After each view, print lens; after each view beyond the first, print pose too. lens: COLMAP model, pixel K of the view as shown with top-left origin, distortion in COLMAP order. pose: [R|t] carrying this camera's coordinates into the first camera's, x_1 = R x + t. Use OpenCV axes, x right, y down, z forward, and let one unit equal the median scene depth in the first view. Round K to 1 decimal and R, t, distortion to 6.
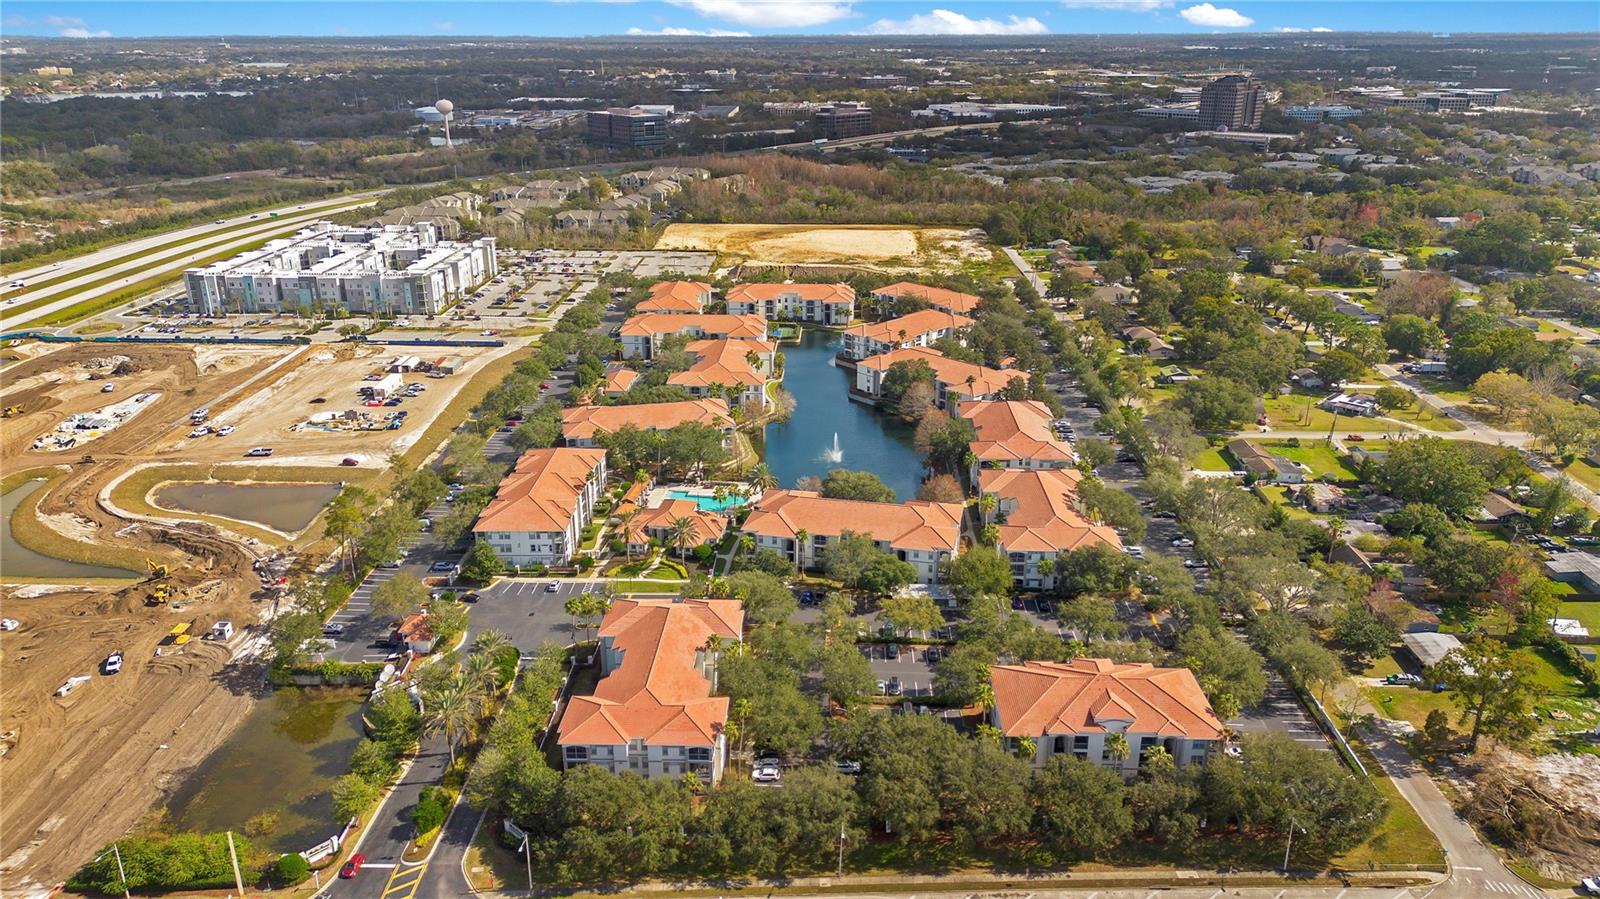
lens RADIAL K [[1126.8, 0, 804.8], [0, 1126.8, 449.6], [0, 0, 1]] dist [0.101428, -0.114975]
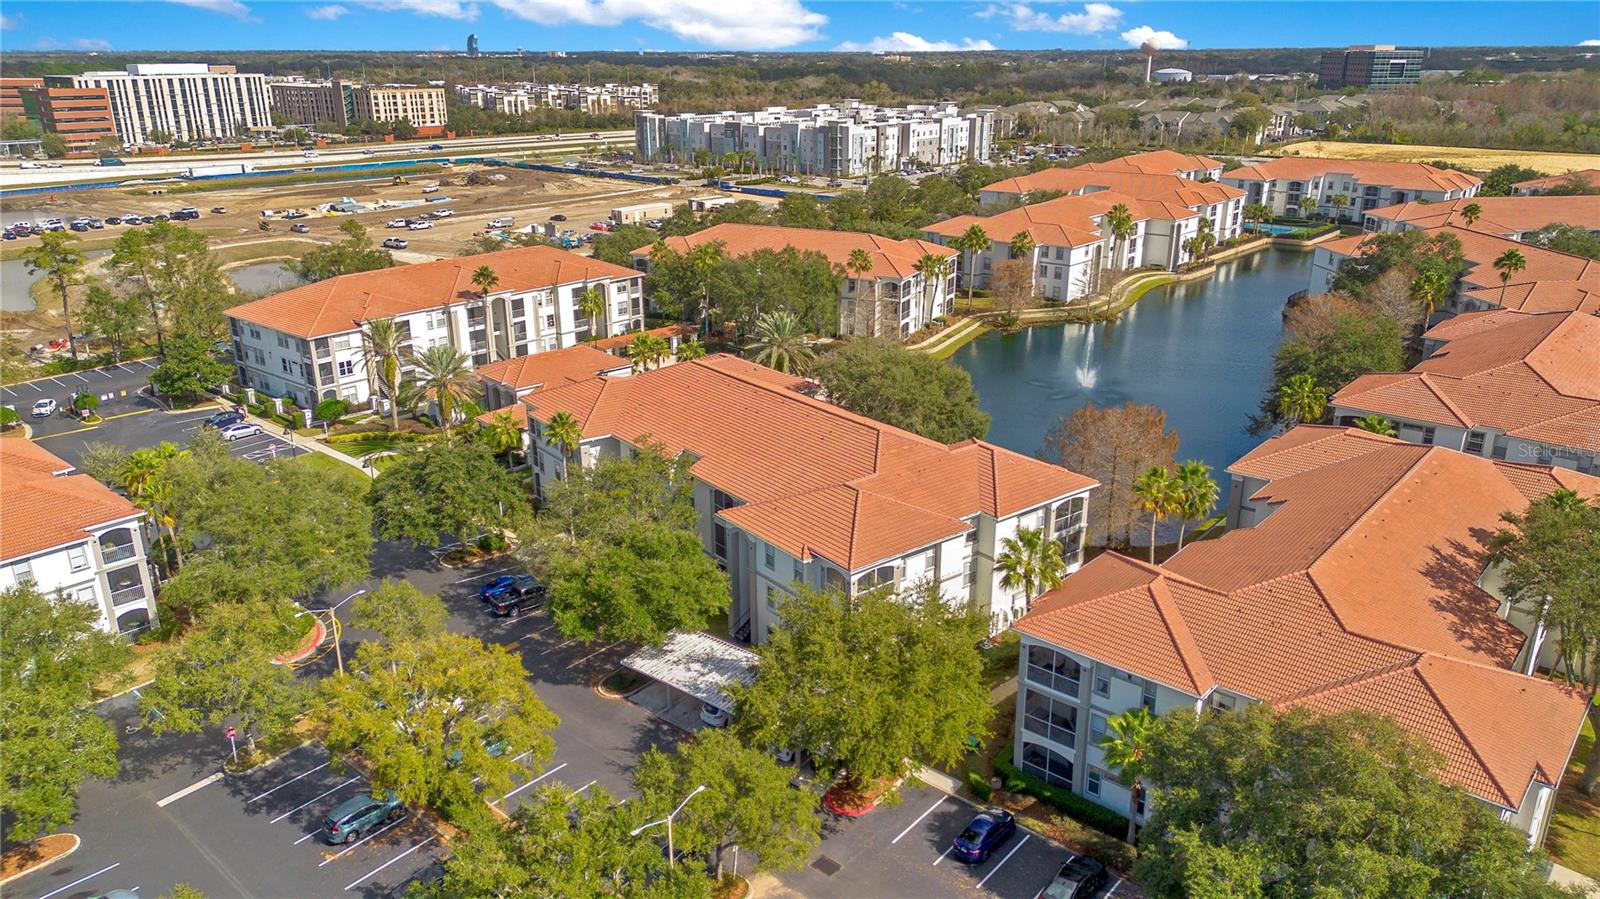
lens RADIAL K [[1126.8, 0, 804.8], [0, 1126.8, 449.6], [0, 0, 1]] dist [0.101428, -0.114975]
pose [[0.778864, 0.209621, -0.591127, 0.247893], [-0.217903, 0.974224, 0.058365, 0.036981], [0.588124, 0.083350, 0.804464, 0.648779]]
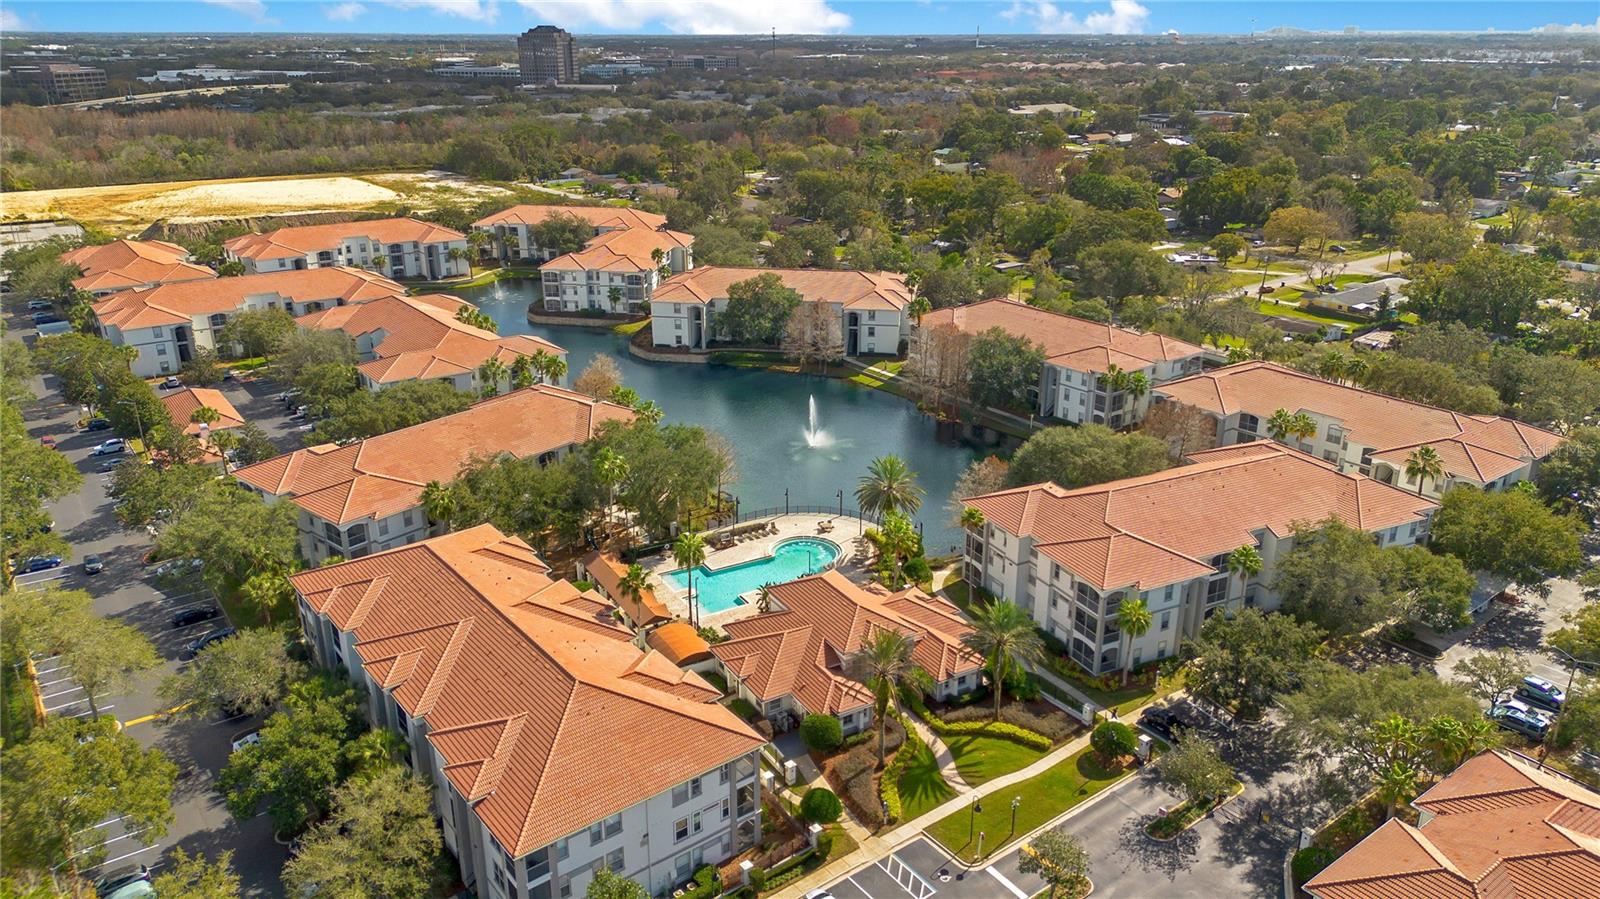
lens RADIAL K [[1126.8, 0, 804.8], [0, 1126.8, 449.6], [0, 0, 1]] dist [0.101428, -0.114975]
pose [[0.780782, -0.215666, 0.586402, -0.344053], [0.217450, 0.973660, 0.068561, -0.031396], [-0.585743, 0.073982, 0.807113, 0.638548]]
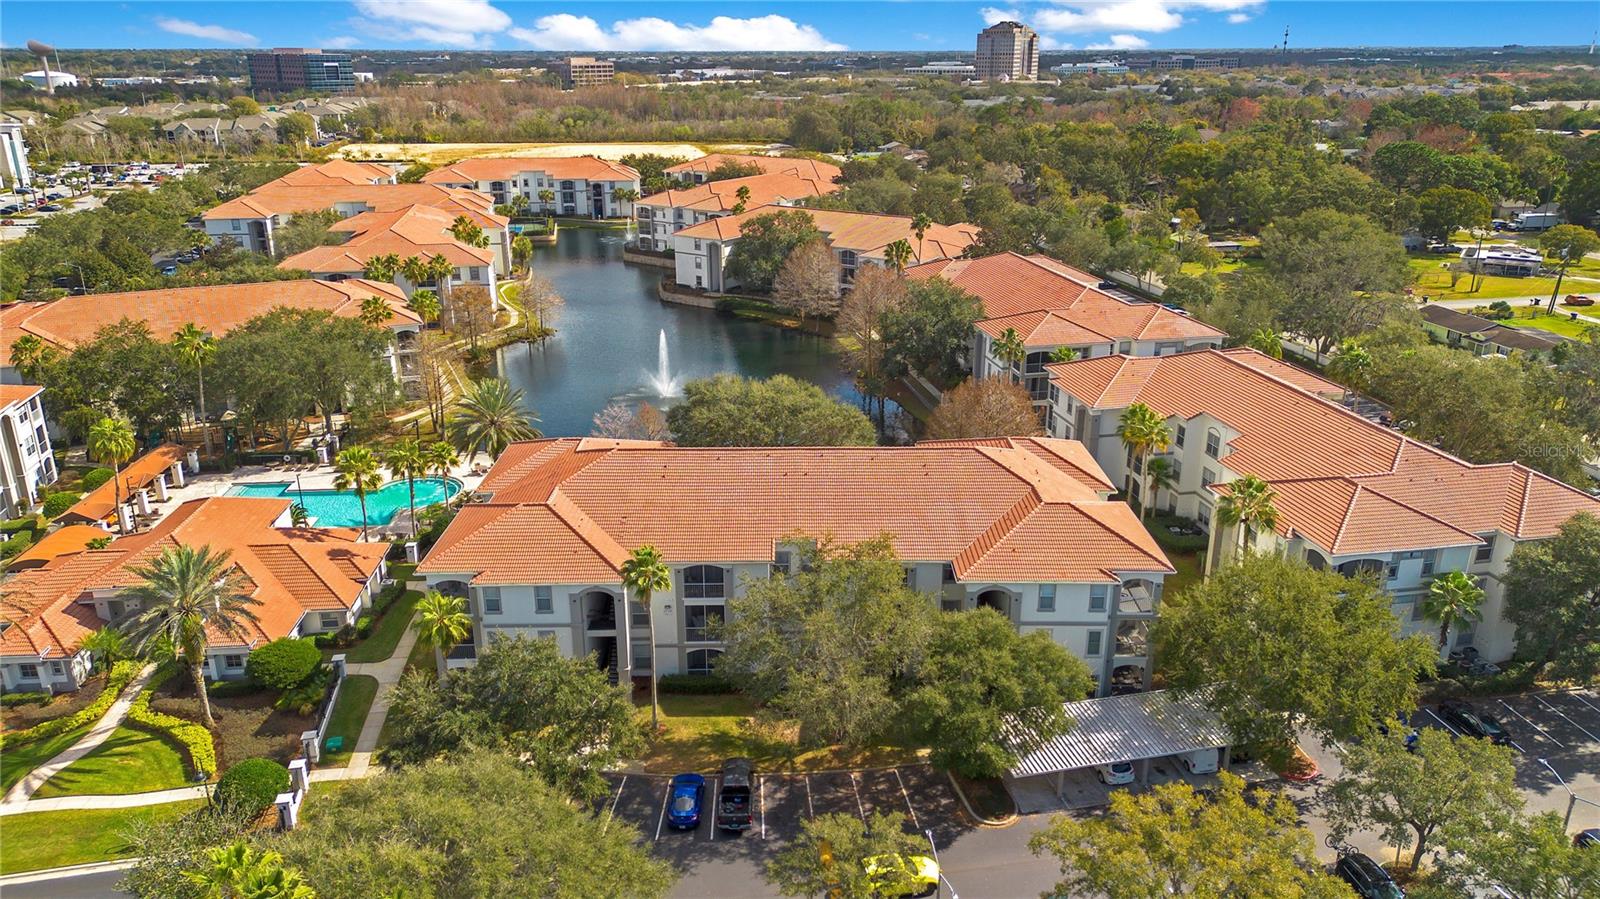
lens RADIAL K [[1126.8, 0, 804.8], [0, 1126.8, 449.6], [0, 0, 1]] dist [0.101428, -0.114975]
pose [[0.974471, -0.075105, 0.211579, -0.018084], [0.078436, 0.996892, -0.007382, 0.044657], [-0.210367, 0.023789, 0.977333, 0.628291]]
